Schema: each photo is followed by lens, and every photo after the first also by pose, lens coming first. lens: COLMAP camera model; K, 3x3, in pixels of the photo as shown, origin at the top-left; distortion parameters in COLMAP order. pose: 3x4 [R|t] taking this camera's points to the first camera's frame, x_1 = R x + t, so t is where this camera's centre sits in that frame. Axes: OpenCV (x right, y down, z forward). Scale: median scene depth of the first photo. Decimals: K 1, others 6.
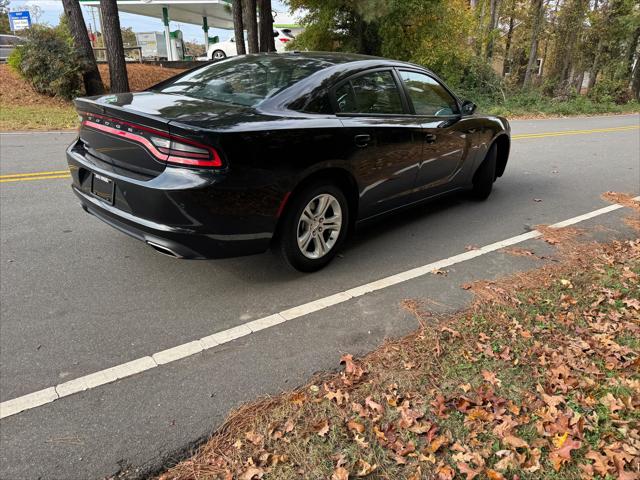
lens RADIAL K [[455.7, 0, 321.7], [0, 455.7, 239.7], [0, 0, 1]] dist [0.025880, -0.039002]
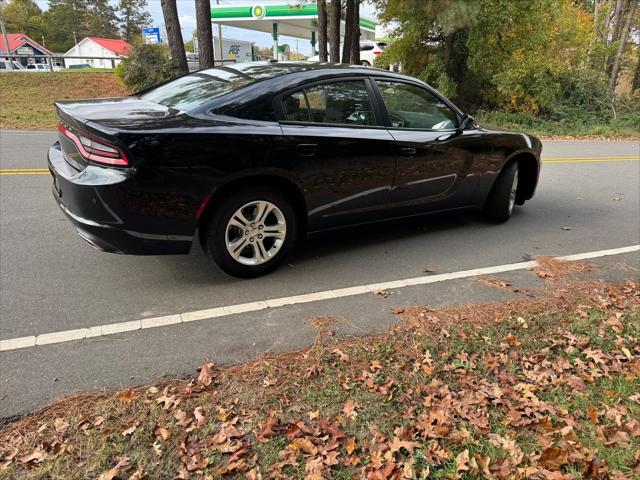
lens RADIAL K [[457.9, 0, 338.6], [0, 457.9, 239.0], [0, 0, 1]] dist [0.024925, -0.045066]
pose [[0.972383, 0.085580, -0.217135, 0.384446], [-0.091936, 0.995577, -0.019324, -0.013825], [0.214521, 0.038753, 0.975950, 0.063142]]
